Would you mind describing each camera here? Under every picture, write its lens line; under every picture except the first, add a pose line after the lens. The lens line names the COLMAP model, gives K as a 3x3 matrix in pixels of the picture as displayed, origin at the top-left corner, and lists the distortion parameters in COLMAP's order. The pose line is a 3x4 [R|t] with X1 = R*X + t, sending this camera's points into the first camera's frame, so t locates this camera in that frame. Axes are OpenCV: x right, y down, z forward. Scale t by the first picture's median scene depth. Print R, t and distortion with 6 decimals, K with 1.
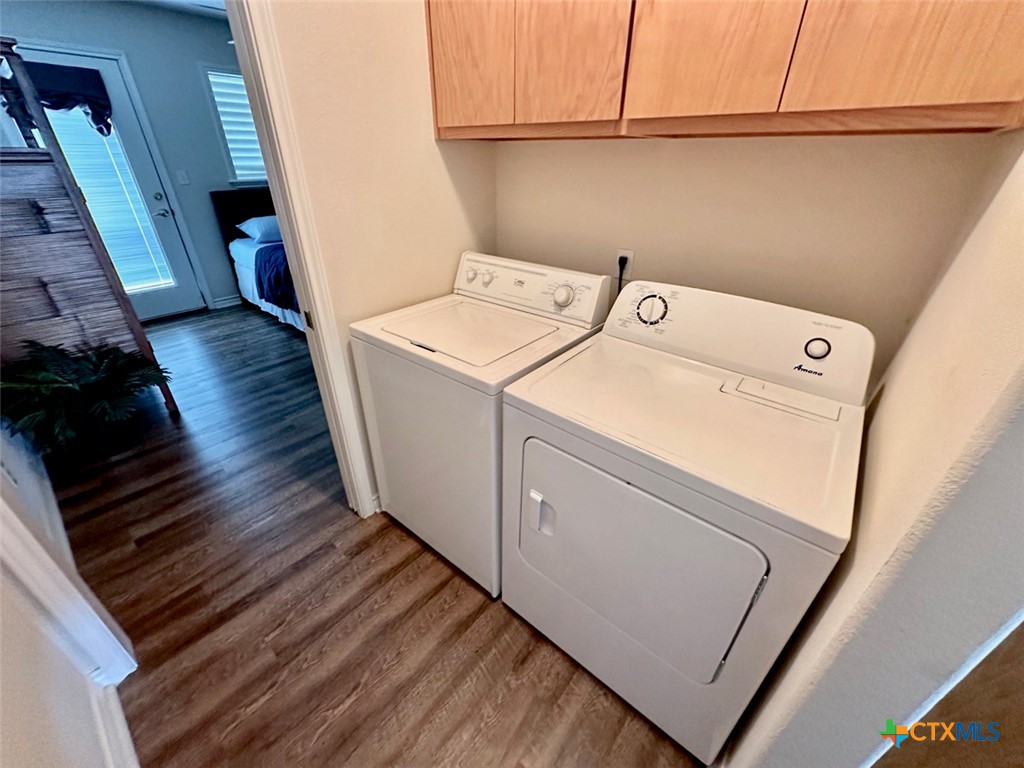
lens RADIAL K [[408.2, 0, 511.2], [0, 408.2, 385.9], [0, 0, 1]] dist [-0.005605, 0.001340]
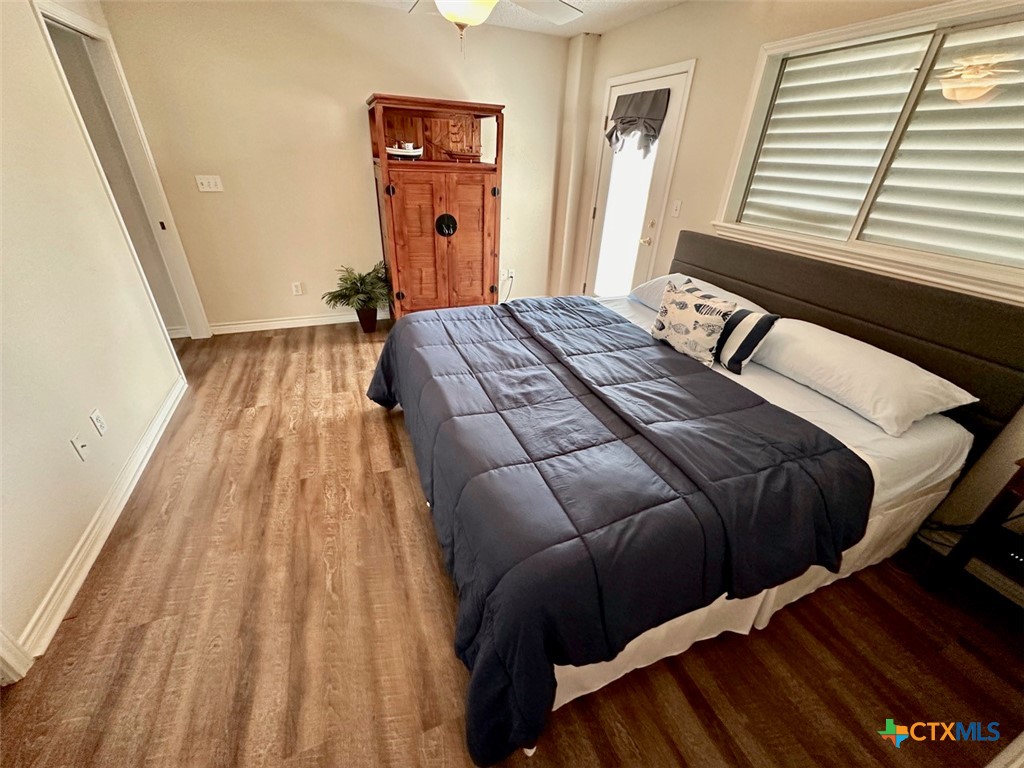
lens RADIAL K [[408.2, 0, 511.5], [0, 408.2, 380.3], [0, 0, 1]] dist [-0.005605, 0.001340]
pose [[-0.460978, 0.405680, -0.789255, 0.131013], [-0.478294, 0.635570, 0.606041, -0.680875], [0.747486, 0.656867, -0.098950, 1.147889]]
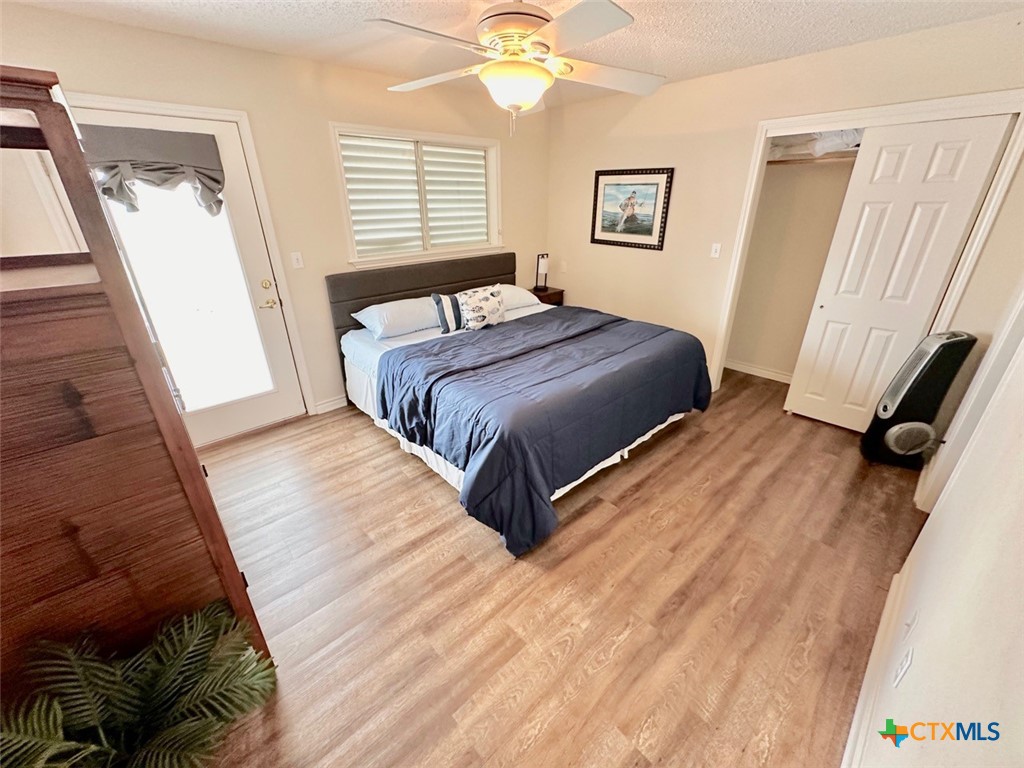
lens RADIAL K [[408.2, 0, 510.1], [0, 408.2, 383.3], [0, 0, 1]] dist [-0.005605, 0.001340]
pose [[0.991937, 0.032762, -0.122422, -0.317828], [-0.044080, 0.994882, -0.090918, -0.239181], [0.118817, 0.095582, 0.988305, 0.315227]]
